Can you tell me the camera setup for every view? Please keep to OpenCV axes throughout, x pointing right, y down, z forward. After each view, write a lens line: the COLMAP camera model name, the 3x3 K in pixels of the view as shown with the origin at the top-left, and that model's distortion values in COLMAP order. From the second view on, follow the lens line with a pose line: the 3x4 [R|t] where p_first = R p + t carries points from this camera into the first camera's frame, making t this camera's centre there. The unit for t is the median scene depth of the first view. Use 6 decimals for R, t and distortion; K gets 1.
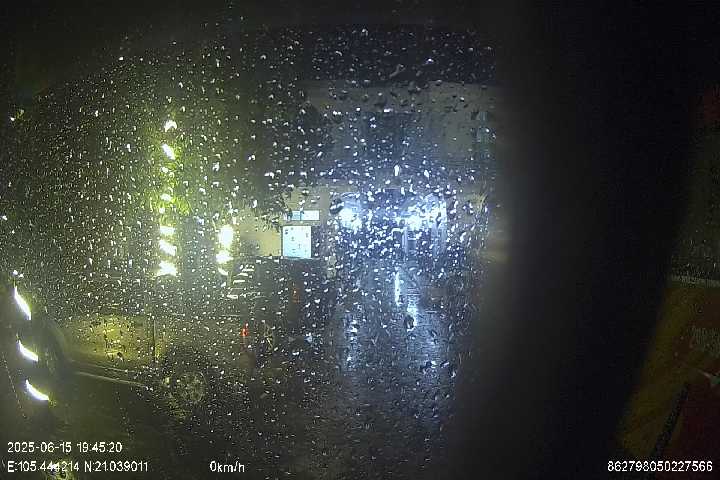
lens RADIAL K [[352.1, 0, 356.8], [0, 352.1, 242.7], [0, 0, 1]] dist [0.002669, 0.000840]
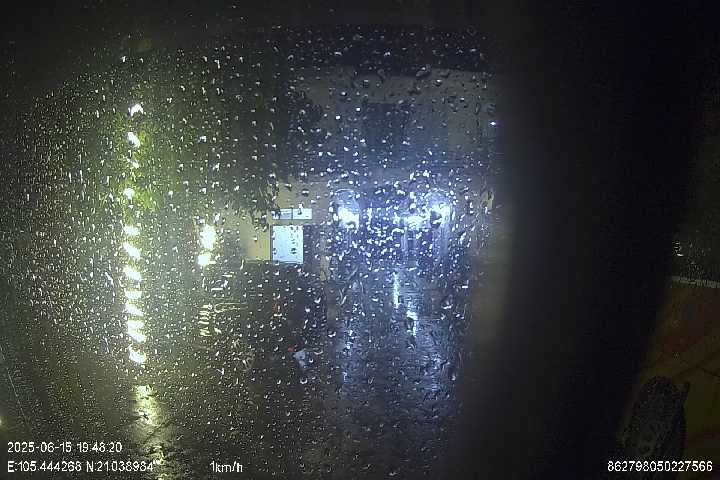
lens RADIAL K [[327.6, 0, 360.0], [0, 327.6, 240.0], [0, 0, 1]] dist [-0.002230, -0.000335]
pose [[0.999994, -0.000448, 0.003302, 0.014123], [0.000473, 0.999972, -0.007465, -0.003780], [-0.003298, 0.007467, 0.999967, 0.146630]]
